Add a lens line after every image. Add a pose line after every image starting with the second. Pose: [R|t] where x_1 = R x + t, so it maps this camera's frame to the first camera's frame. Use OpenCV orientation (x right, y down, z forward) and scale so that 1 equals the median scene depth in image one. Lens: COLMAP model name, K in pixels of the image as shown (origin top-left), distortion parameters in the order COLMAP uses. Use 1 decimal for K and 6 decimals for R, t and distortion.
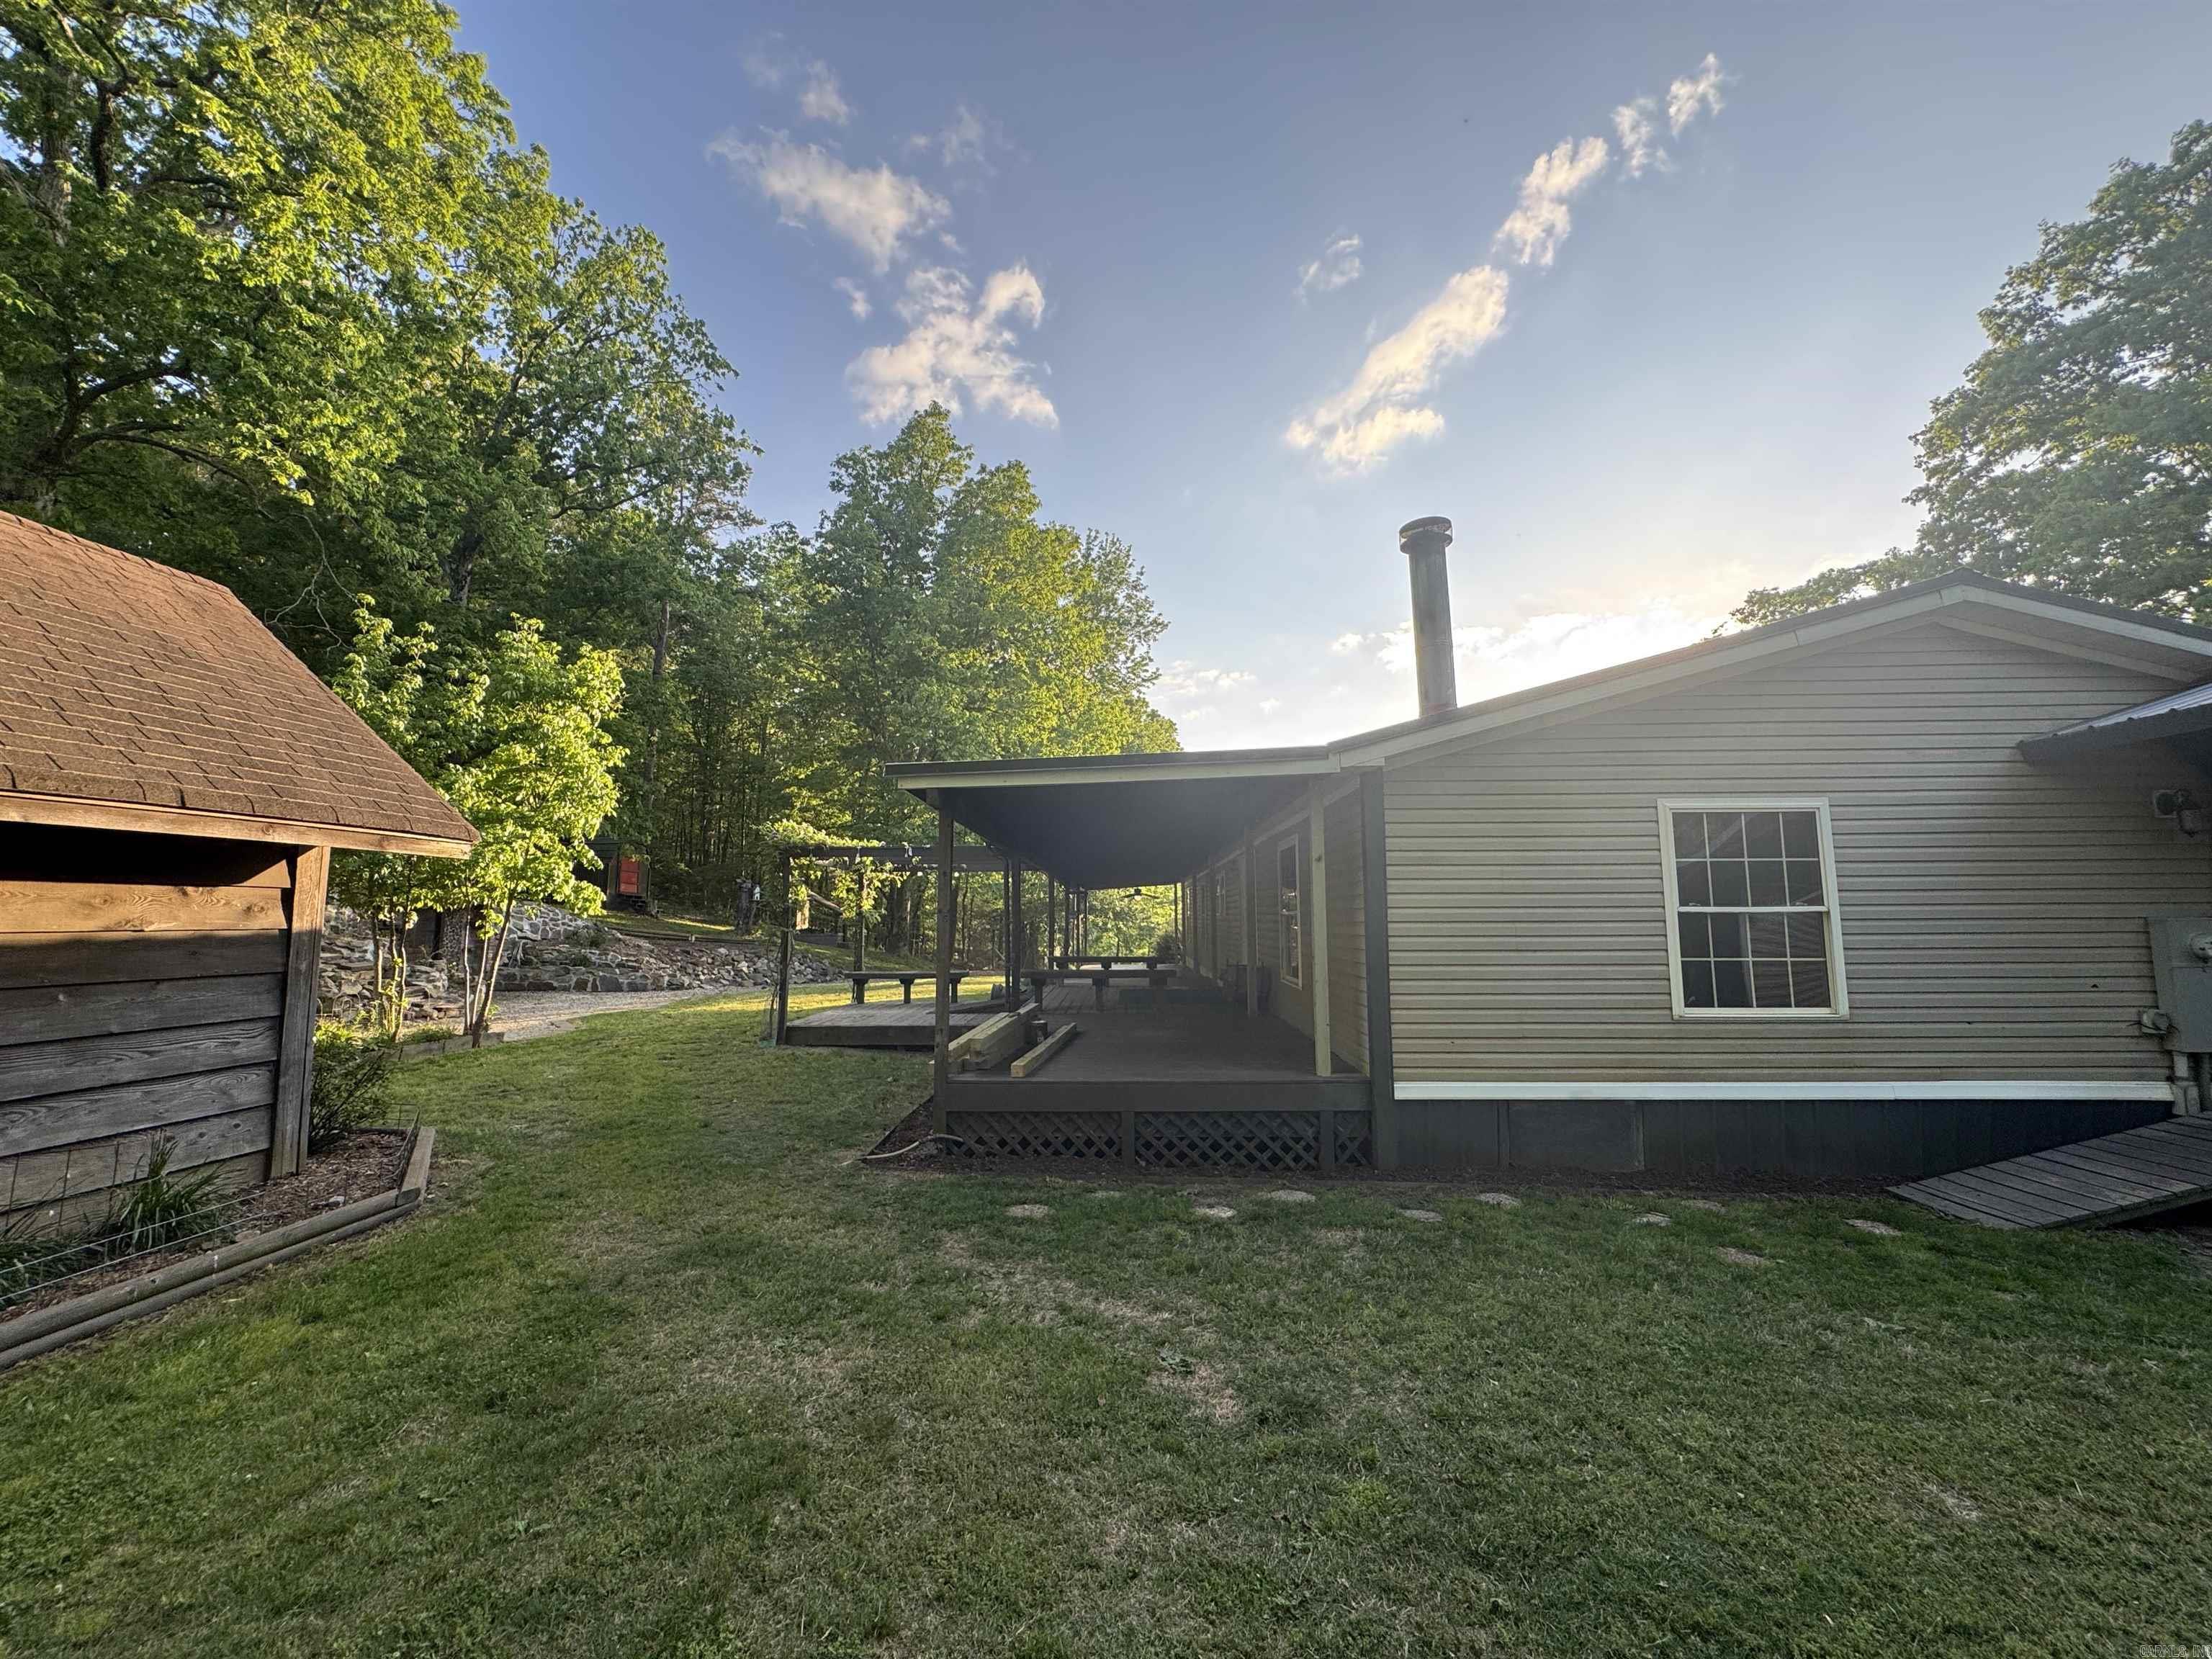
lens RADIAL K [[906.7, 0, 1106.0], [0, 906.7, 829.5], [0, 0, 1]] dist [0.019037, 0.000018]
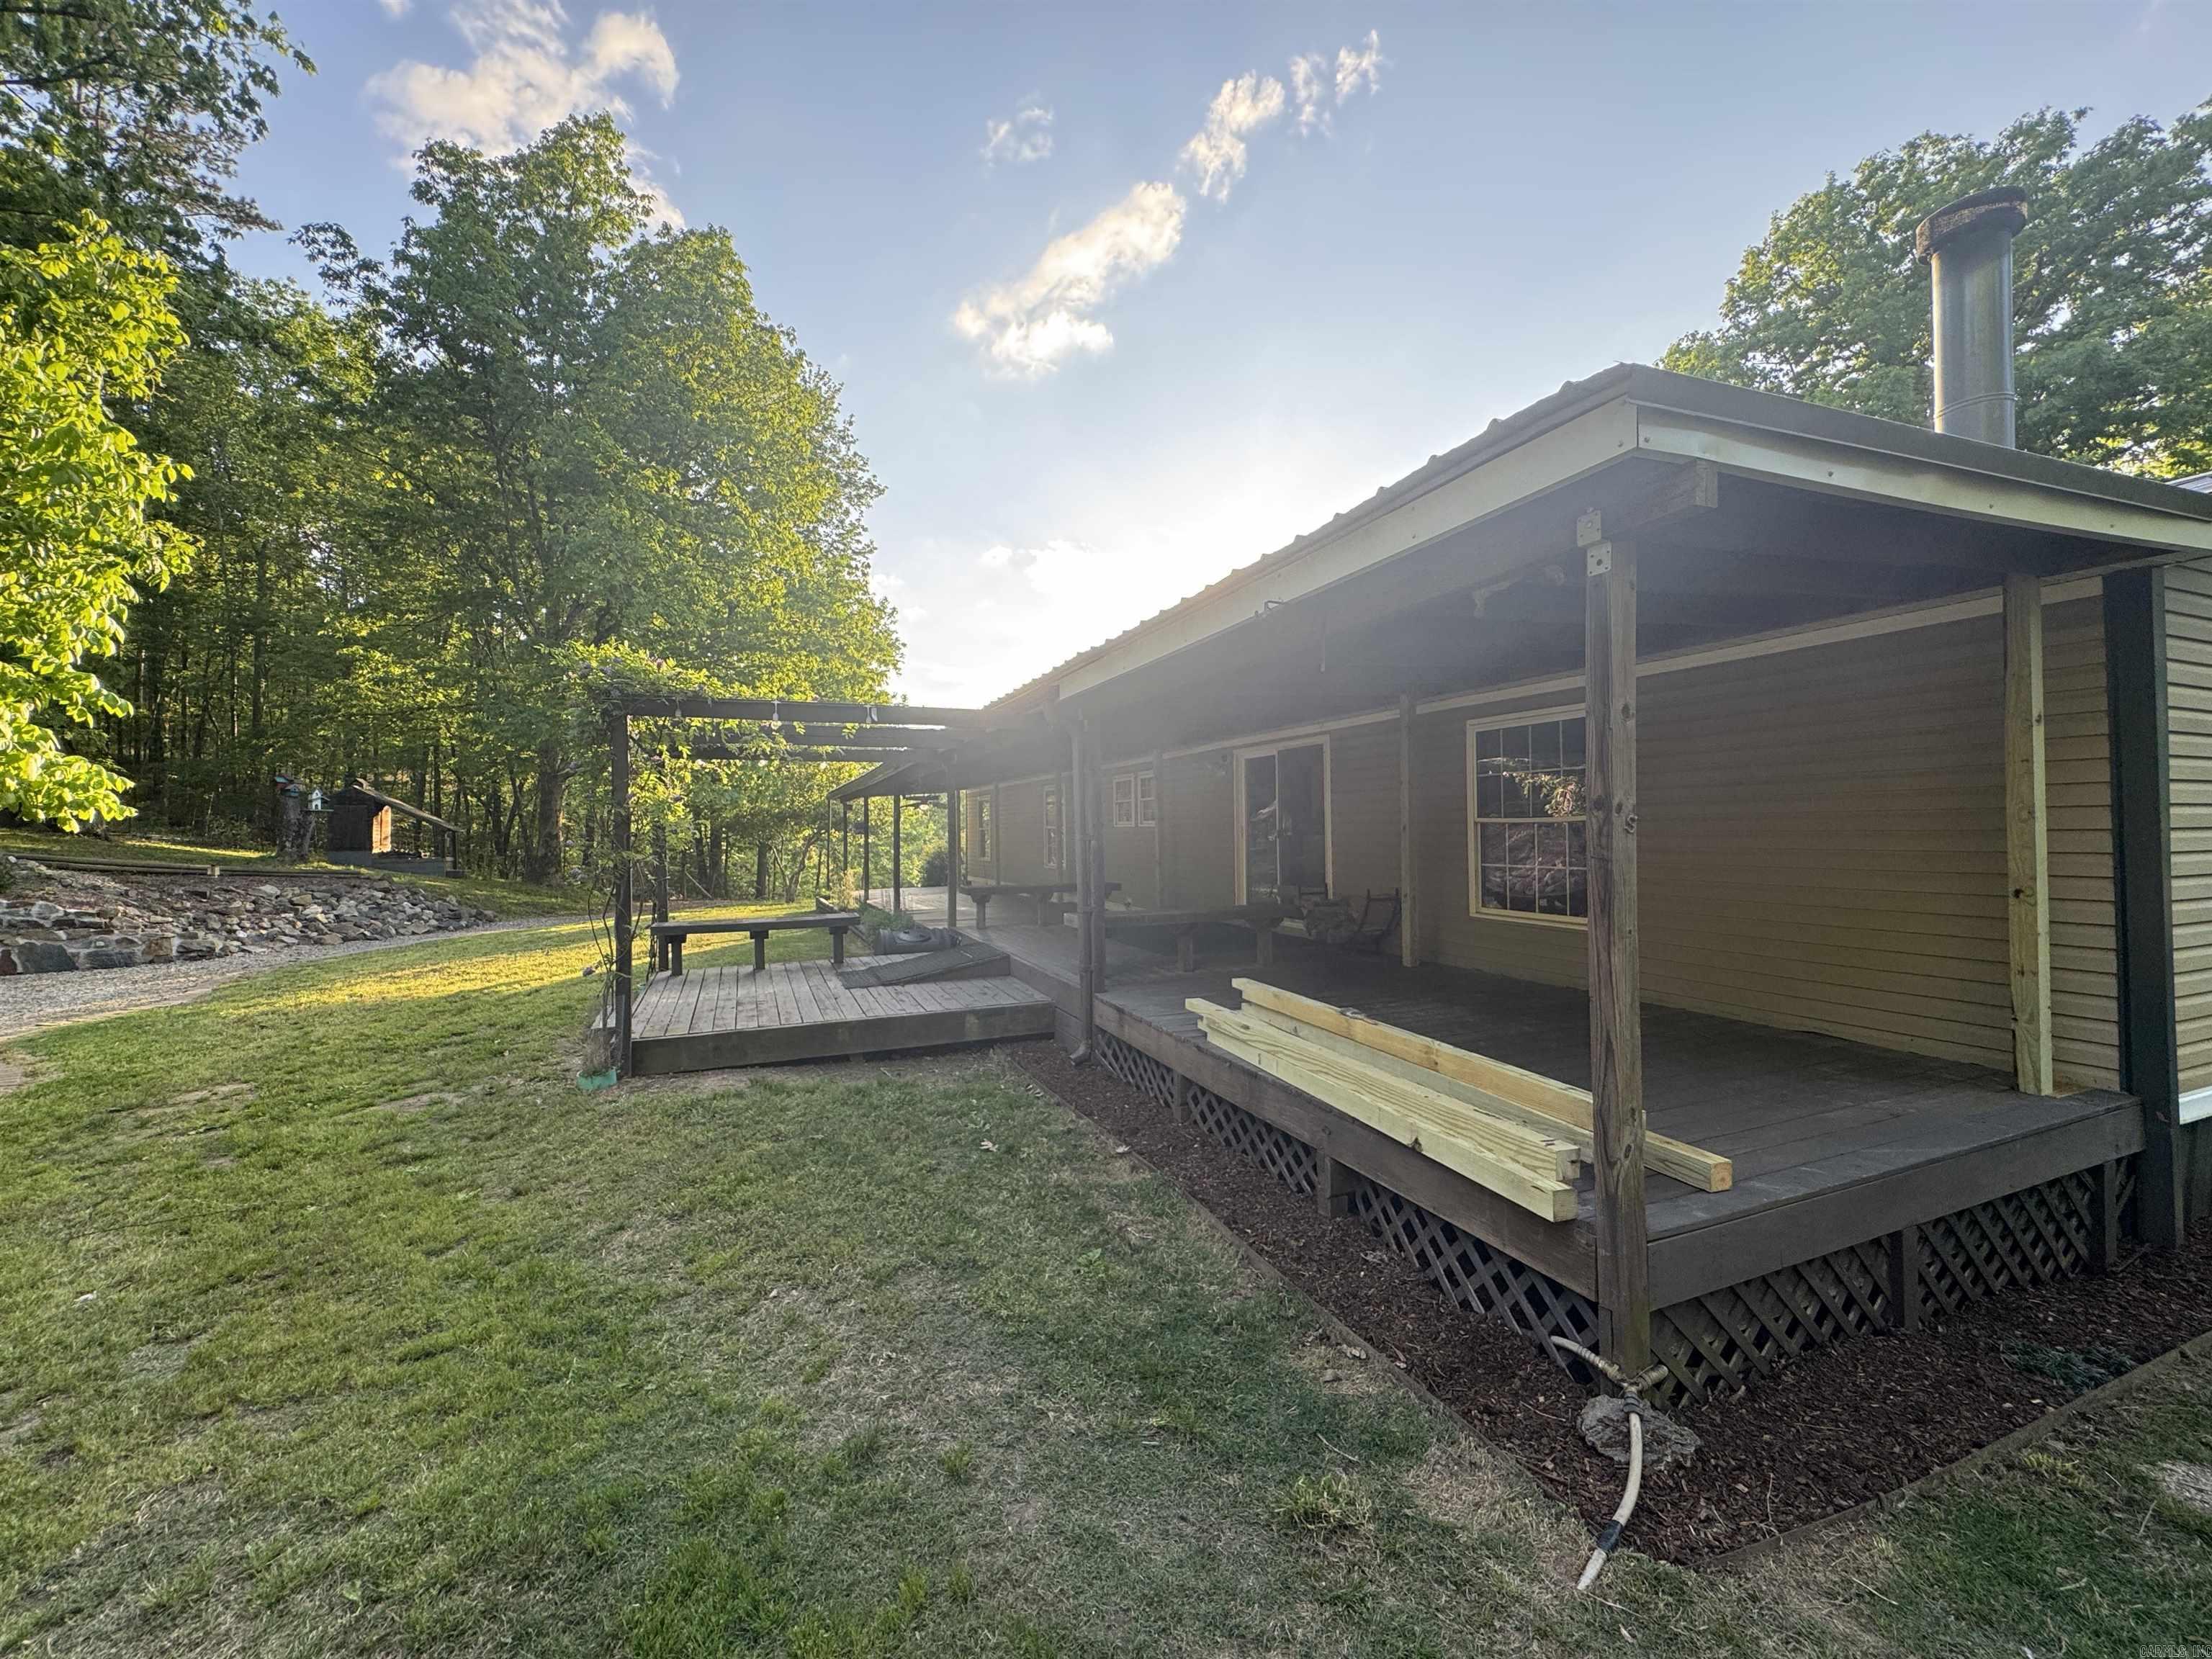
lens RADIAL K [[882.3, 0, 1106.0], [0, 882.3, 829.5], [0, 0, 1]] dist [-0.003332, 0.000227]
pose [[0.909204, -0.013387, 0.416137, -0.091558], [-0.025496, 0.995817, 0.087739, 0.014797], [-0.415571, -0.090382, 0.905059, 0.132233]]
